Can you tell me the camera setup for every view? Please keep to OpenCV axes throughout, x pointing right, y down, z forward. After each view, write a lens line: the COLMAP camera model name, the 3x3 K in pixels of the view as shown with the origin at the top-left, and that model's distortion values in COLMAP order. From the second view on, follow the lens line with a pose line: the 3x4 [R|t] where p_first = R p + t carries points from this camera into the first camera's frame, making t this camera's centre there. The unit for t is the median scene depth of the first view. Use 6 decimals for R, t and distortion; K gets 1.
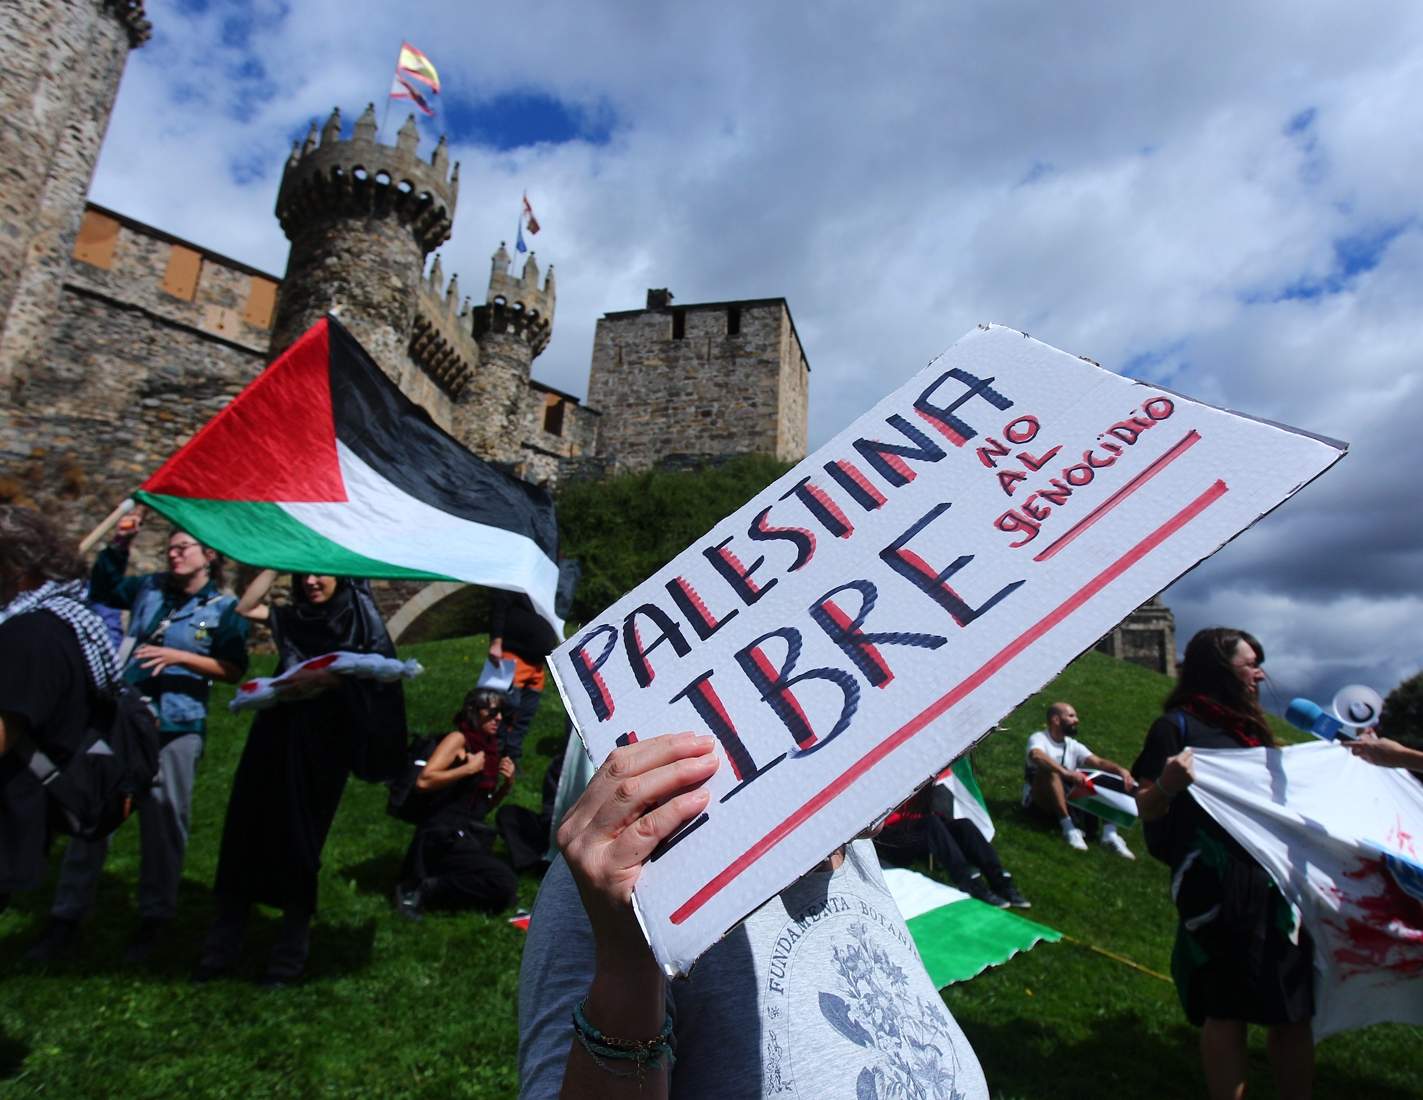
lens RADIAL K [[916.3, 0, 740.1], [0, 916.3, 558.4], [0, 0, 1]] dist [-0.073295, 0.037923]
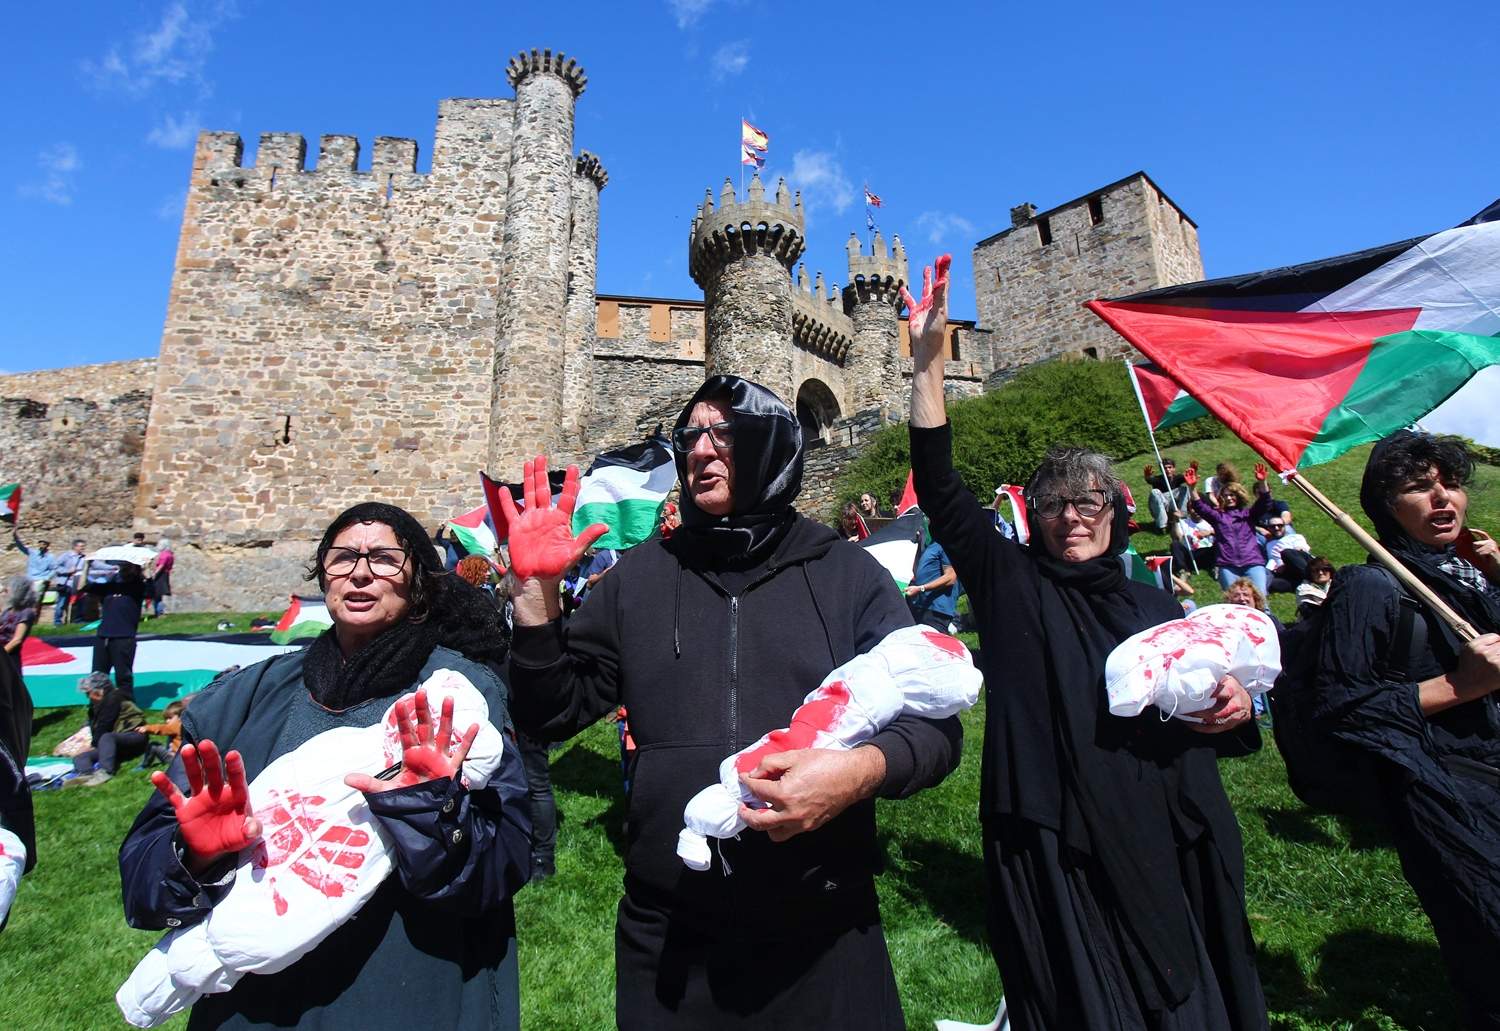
lens RADIAL K [[808.0, 0, 703.0], [0, 808.0, 490.3], [0, 0, 1]] dist [-0.091979, 0.060014]
pose [[0.806687, -0.180998, -0.562580, 0.127901], [0.196832, 0.979881, -0.033016, -0.002438], [0.557237, -0.084100, 0.826083, -0.061336]]
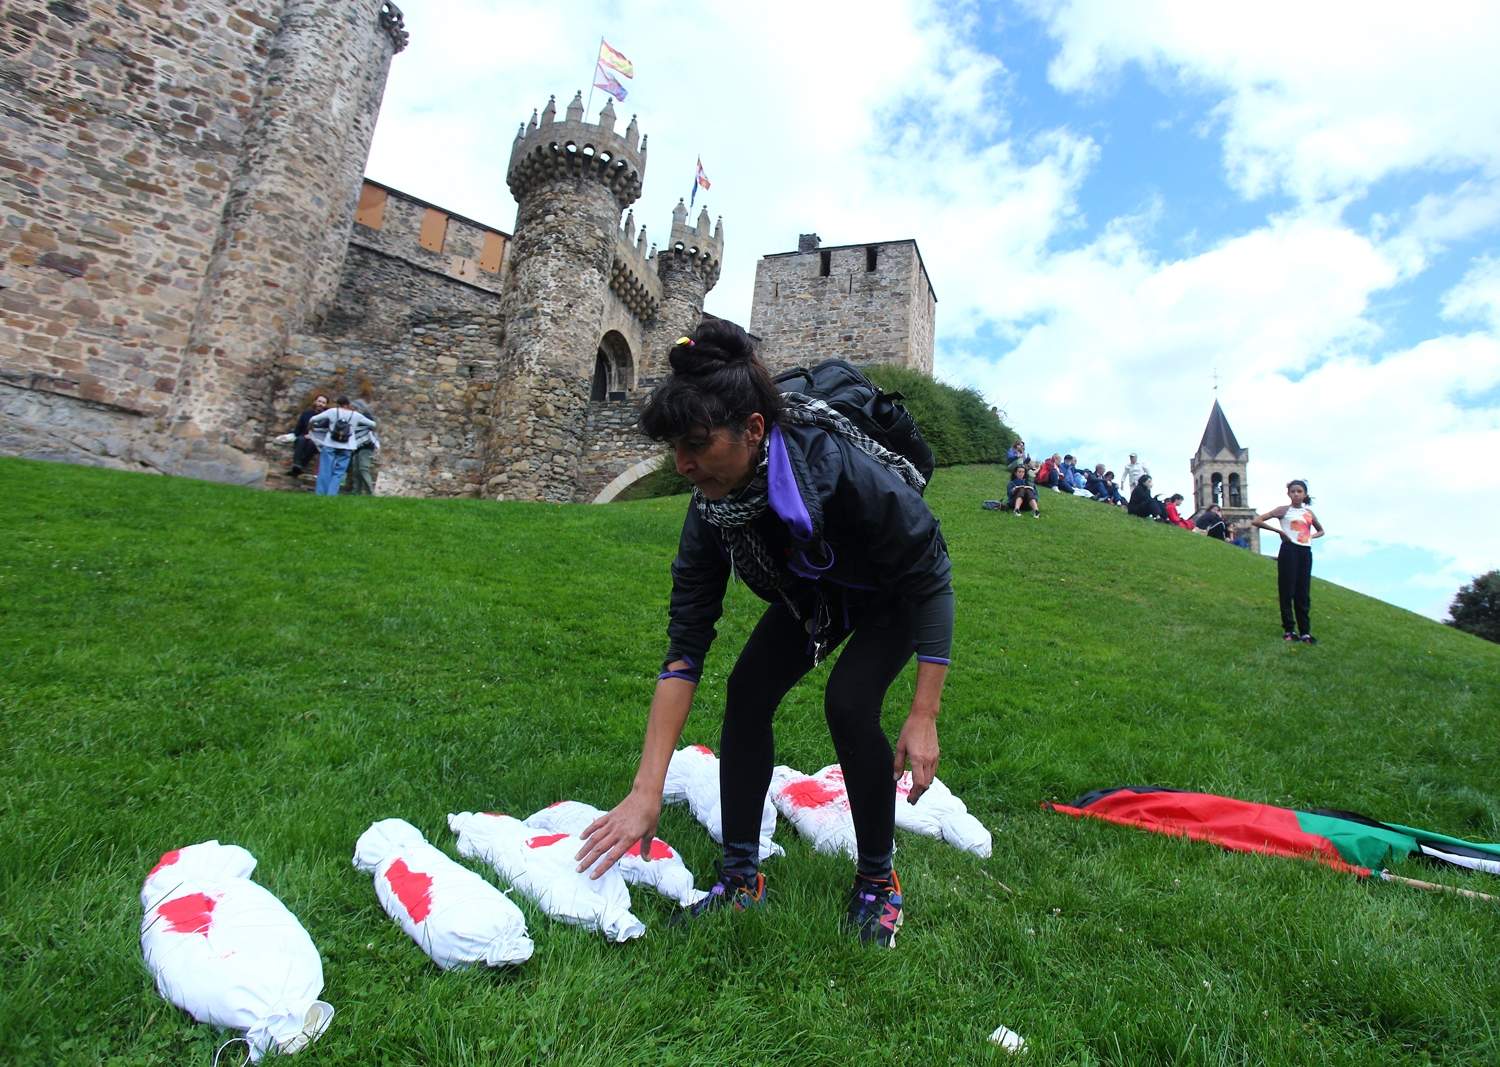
lens RADIAL K [[784.3, 0, 783.2], [0, 784.3, 501.8], [0, 0, 1]] dist [-0.052867, 0.025045]
pose [[0.992296, 0.010898, -0.123406, 0.011951], [-0.005607, 0.999053, 0.043143, 0.018296], [0.123760, -0.042119, 0.991418, -0.055374]]
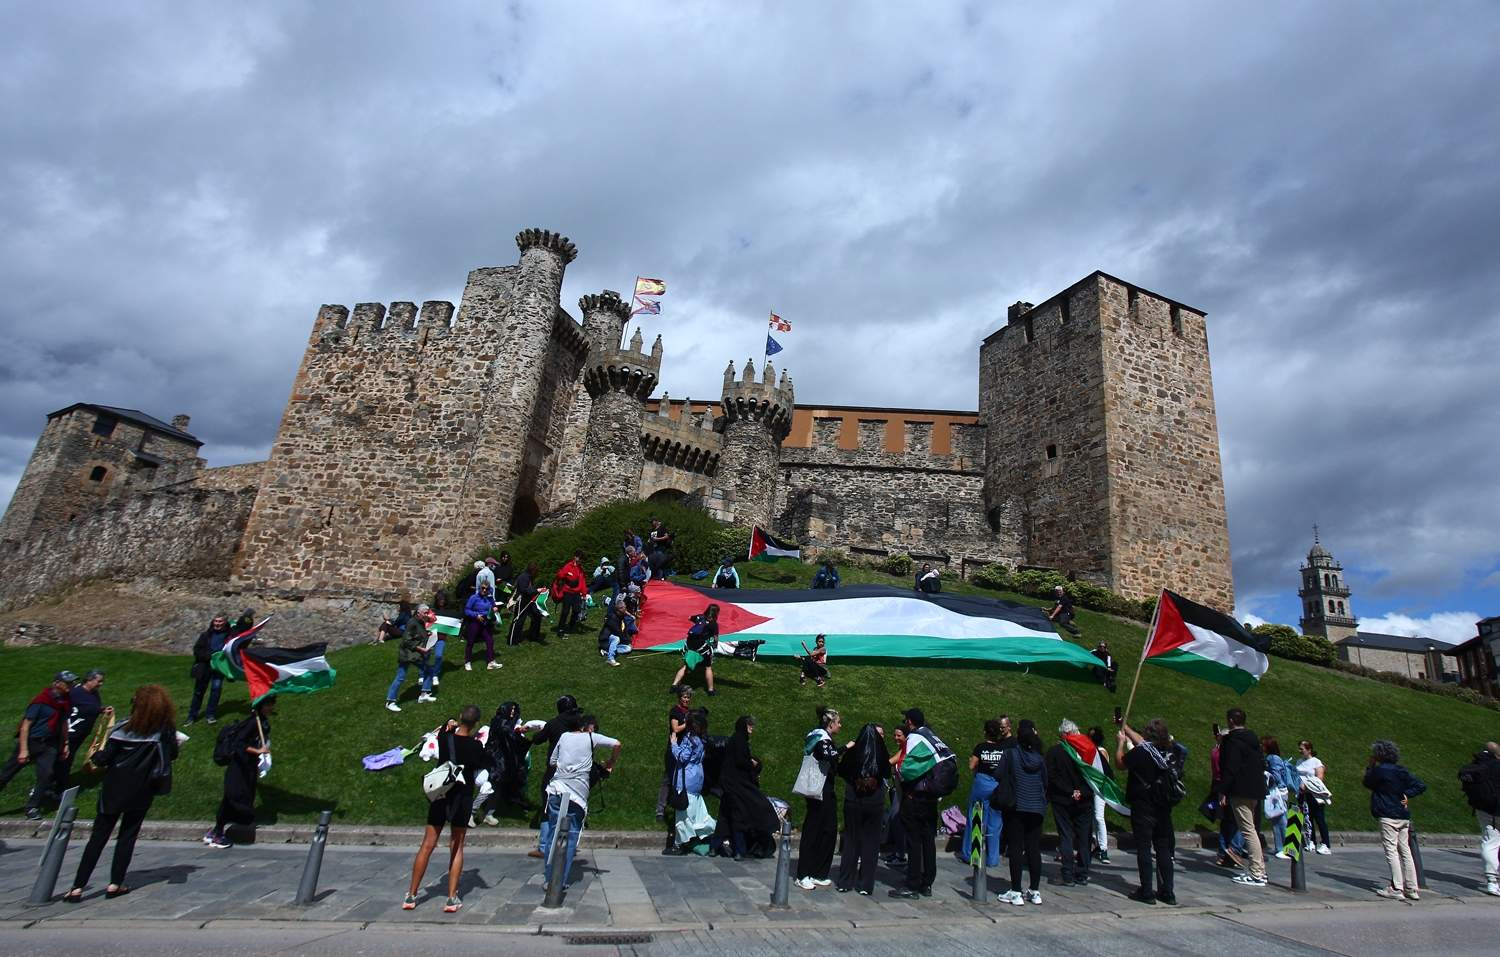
lens RADIAL K [[787.8, 0, 755.4], [0, 787.8, 429.4], [0, 0, 1]] dist [-0.049777, 0.000604]
pose [[0.587419, -0.265307, -0.764559, 0.704698], [0.137402, 0.963716, -0.228848, 0.056940], [0.797533, 0.029378, 0.602559, 0.257331]]
